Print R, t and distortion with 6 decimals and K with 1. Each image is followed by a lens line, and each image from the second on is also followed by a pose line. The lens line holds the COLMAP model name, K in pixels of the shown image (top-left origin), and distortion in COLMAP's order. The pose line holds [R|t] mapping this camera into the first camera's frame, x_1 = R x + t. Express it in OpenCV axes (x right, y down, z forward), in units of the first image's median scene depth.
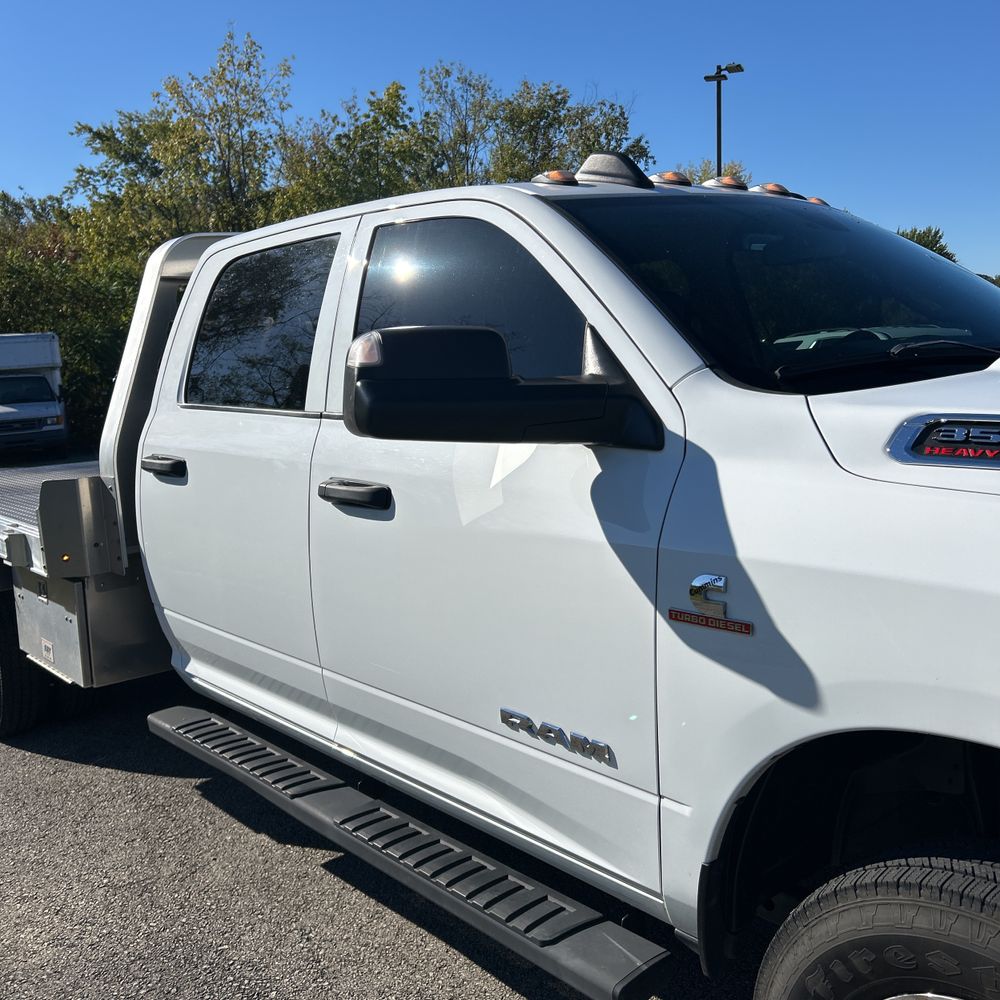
lens RADIAL K [[1009.5, 0, 513.5], [0, 1009.5, 501.6], [0, 0, 1]] dist [0.059121, -0.079894]
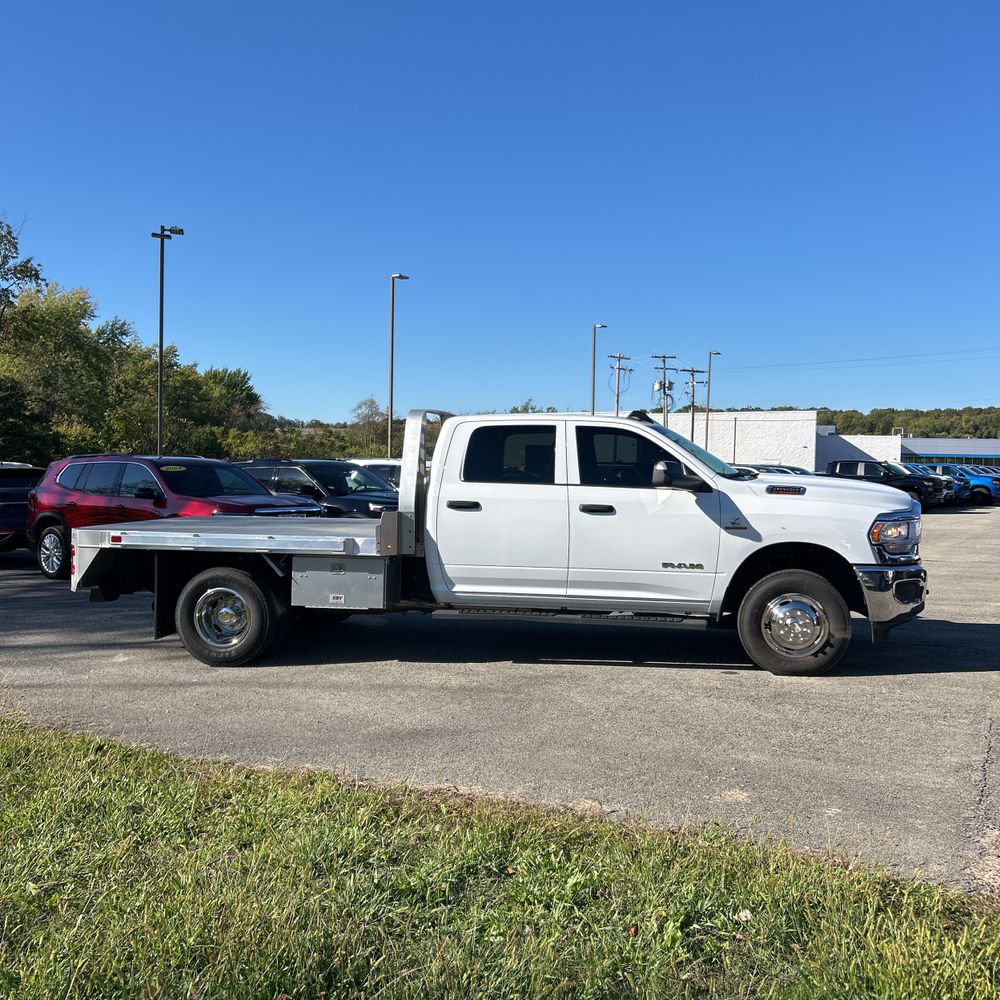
lens RADIAL K [[1011.4, 0, 506.2], [0, 1011.4, 510.6], [0, 0, 1]] dist [0.059351, -0.065925]
pose [[0.787549, 0.026803, 0.615668, -0.196223], [0.043641, 0.994120, -0.099102, 0.025458], [-0.614704, 0.104916, 0.781749, -0.112089]]
